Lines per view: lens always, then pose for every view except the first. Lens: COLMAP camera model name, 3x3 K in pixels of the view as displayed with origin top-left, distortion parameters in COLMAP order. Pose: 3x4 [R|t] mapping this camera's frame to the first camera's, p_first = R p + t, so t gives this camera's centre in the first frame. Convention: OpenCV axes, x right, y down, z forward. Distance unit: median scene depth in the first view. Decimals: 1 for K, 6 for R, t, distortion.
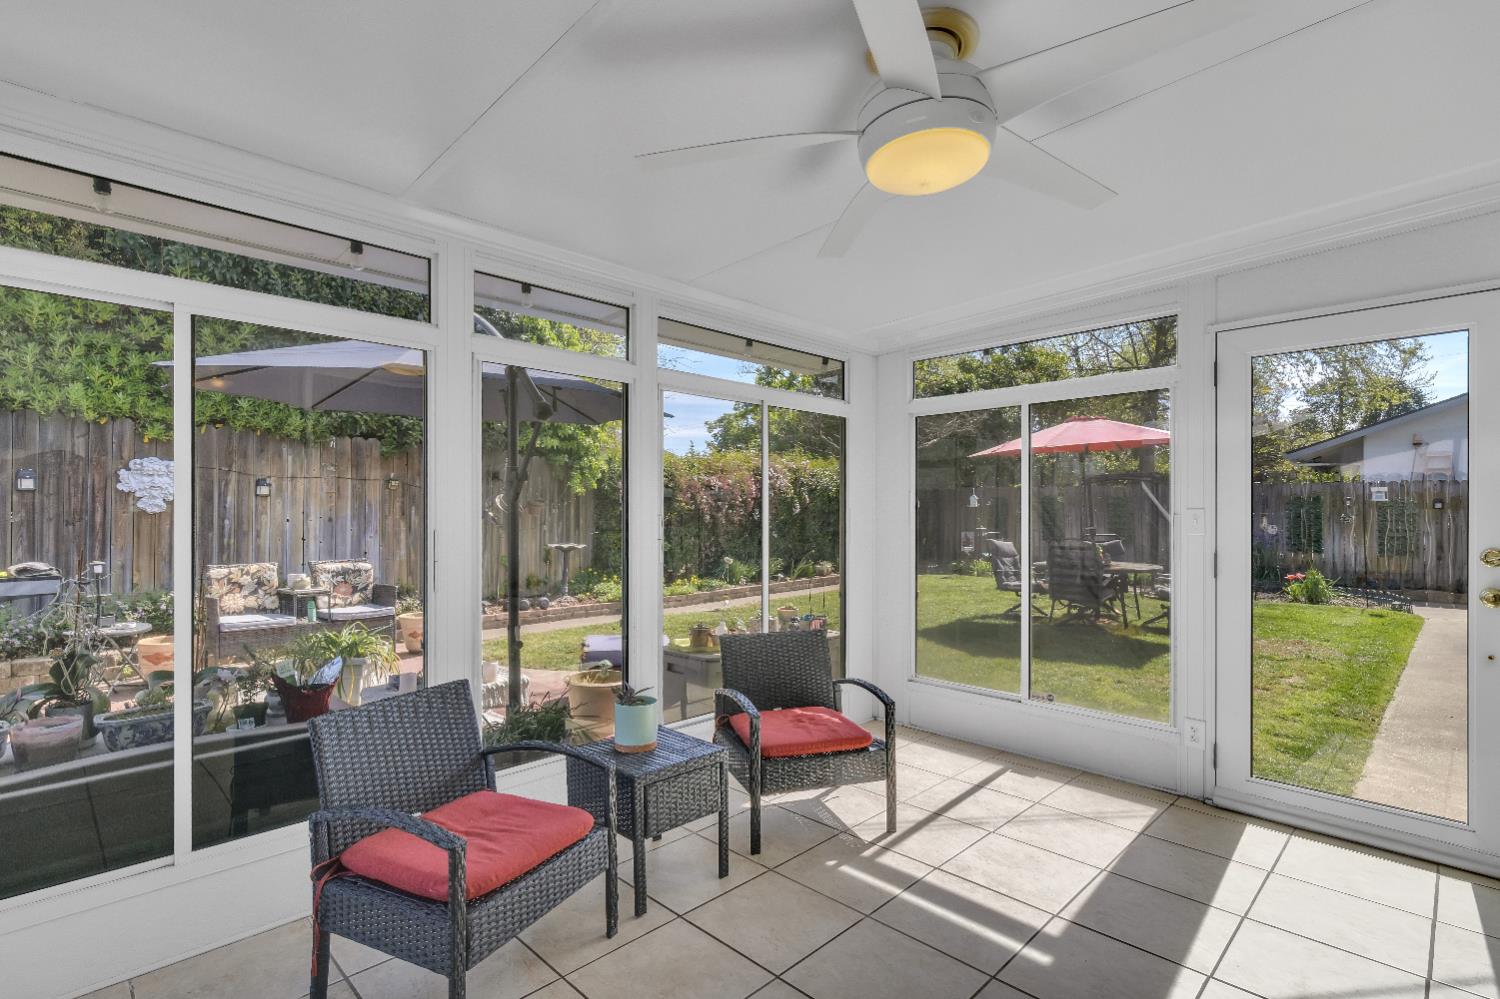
lens RADIAL K [[702.7, 0, 756.8], [0, 702.7, 502.0], [0, 0, 1]] dist [-0.000157, -0.000328]
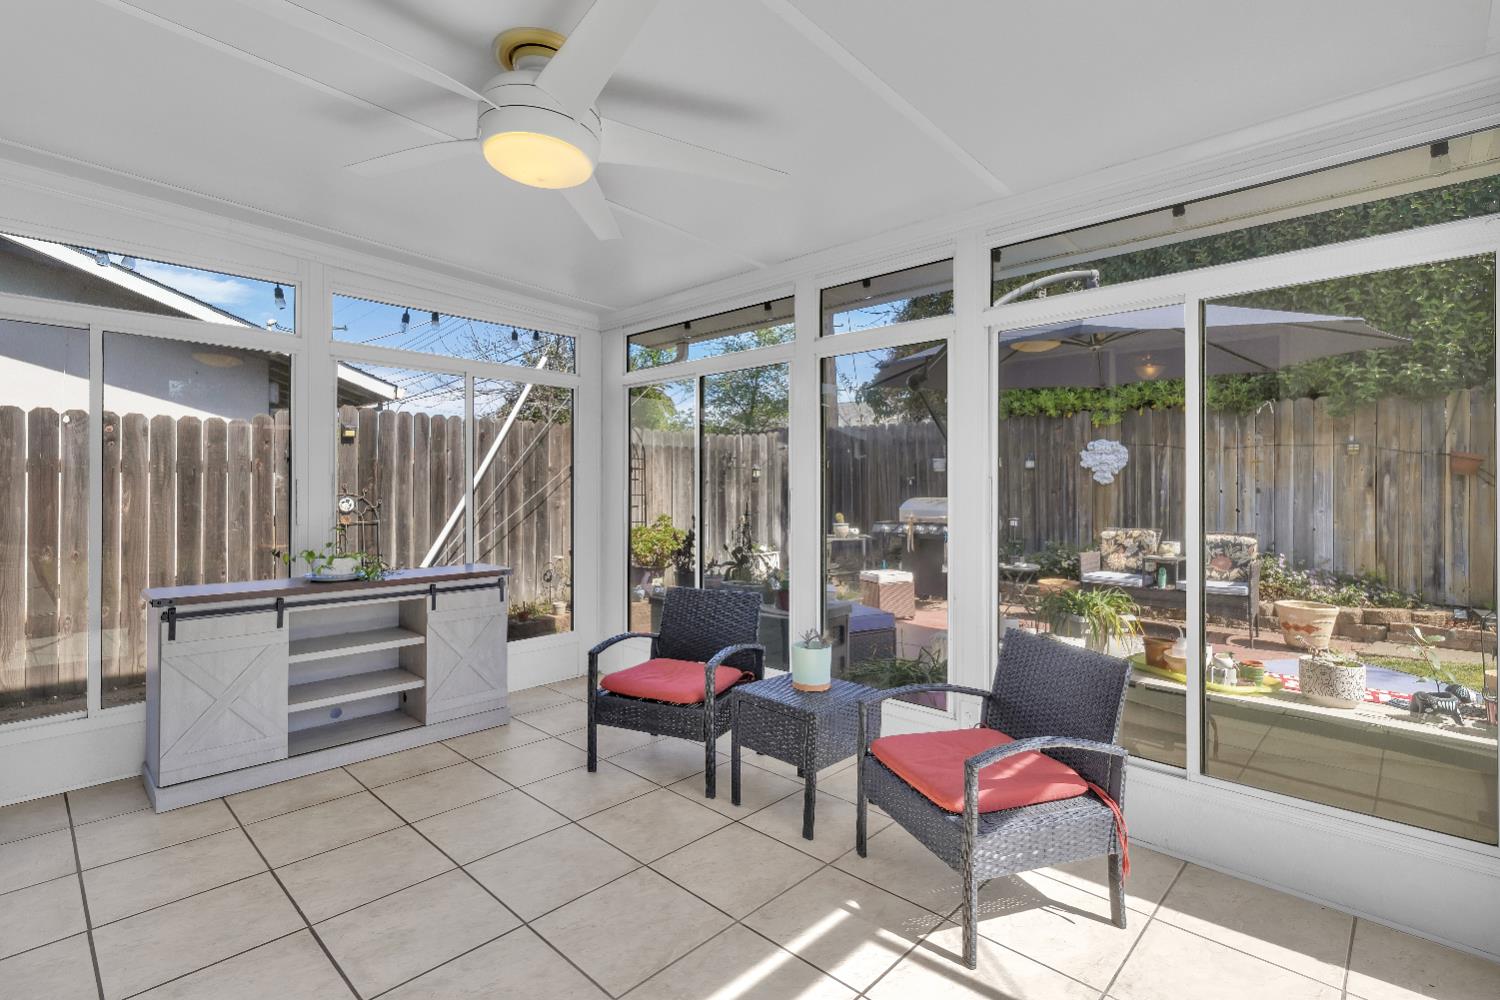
lens RADIAL K [[702.7, 0, 756.8], [0, 702.7, 502.5], [0, 0, 1]] dist [-0.000157, -0.000328]
pose [[0.027181, 0.020607, -0.999418, 0.354854], [0.015484, 0.999659, 0.021033, 0.012185], [0.999511, -0.016046, 0.026853, 0.343061]]
